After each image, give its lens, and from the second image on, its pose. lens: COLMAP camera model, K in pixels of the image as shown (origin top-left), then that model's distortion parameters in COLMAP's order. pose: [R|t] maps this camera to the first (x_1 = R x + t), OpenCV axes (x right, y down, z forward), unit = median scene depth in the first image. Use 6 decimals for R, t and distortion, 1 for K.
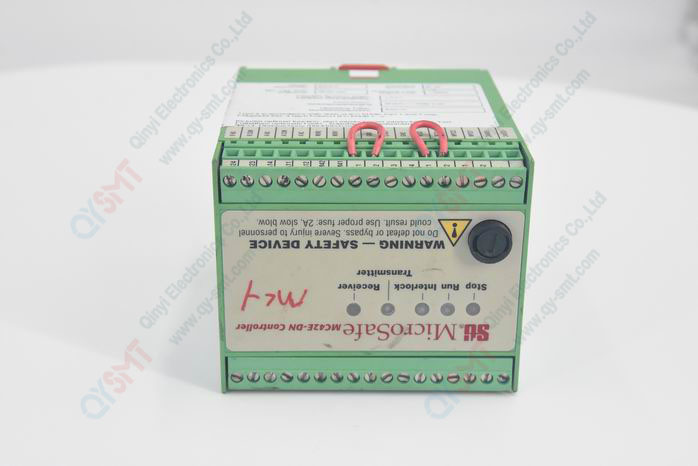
lens RADIAL K [[1145.8, 0, 349.0], [0, 1145.8, 233.0], [0, 0, 1]] dist [-0.006436, -0.010699]
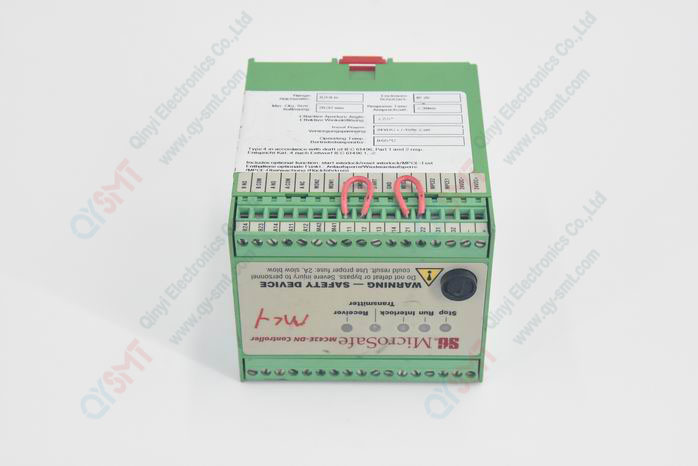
lens RADIAL K [[1398.1, 0, 349.0], [0, 1398.1, 233.0], [0, 0, 1]] dist [-0.002968, -0.009636]
pose [[0.999576, 0.007140, -0.028240, 0.048032], [0.002005, 0.950336, 0.311219, -0.496503], [0.029060, -0.311144, 0.949919, -0.382537]]
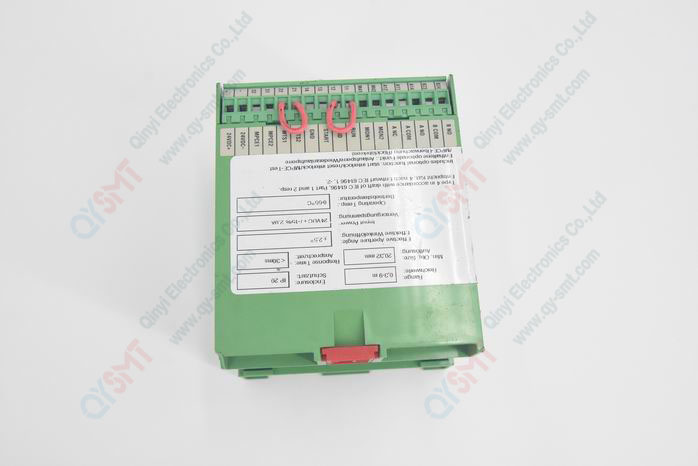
lens RADIAL K [[673.8, 0, 349.0], [0, 673.8, 233.0], [0, 0, 1]] dist [-0.127821, -0.000024]
pose [[-0.998987, 0.029571, -0.033907, 0.036028], [-0.036102, -0.077169, 0.996364, -0.833897], [0.026846, 0.996579, 0.078158, 1.076149]]
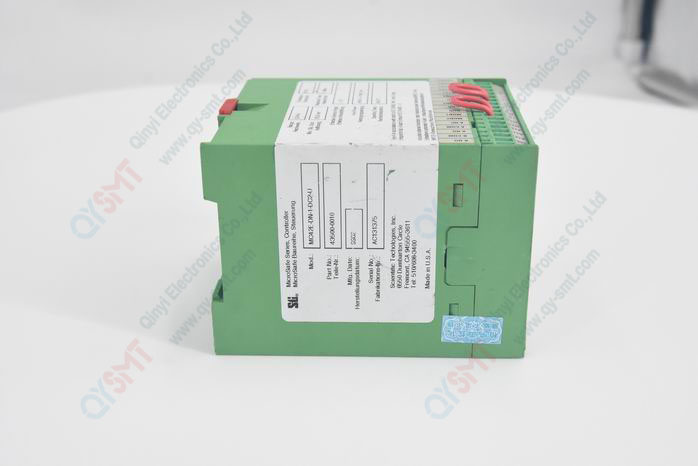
lens RADIAL K [[965.2, 0, 349.0], [0, 965.2, 233.0], [0, 0, 1]] dist [0.011684, -0.001842]
pose [[0.053499, -0.386293, 0.920823, -0.979269], [0.378399, 0.861214, 0.339301, -0.361838], [-0.924095, 0.330286, 0.192247, 0.974201]]
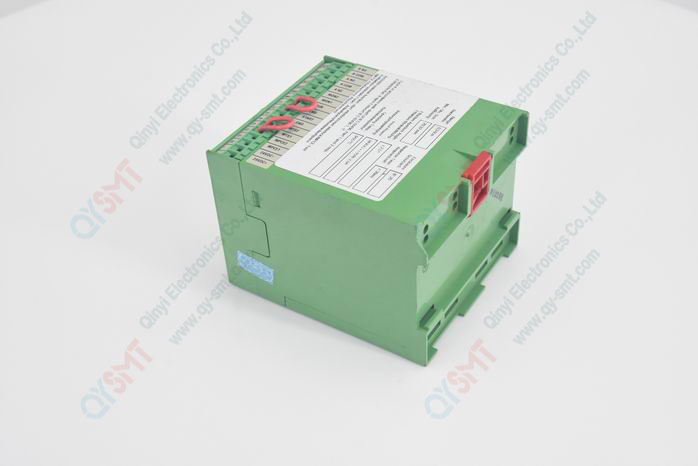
lens RADIAL K [[965.2, 0, 349.0], [0, 965.2, 233.0], [0, 0, 1]] dist [0.011684, -0.001842]
pose [[-0.551956, 0.554860, -0.622475, 0.867627], [-0.263170, 0.592424, 0.761429, -0.970422], [0.791256, 0.584093, -0.180970, 1.383108]]
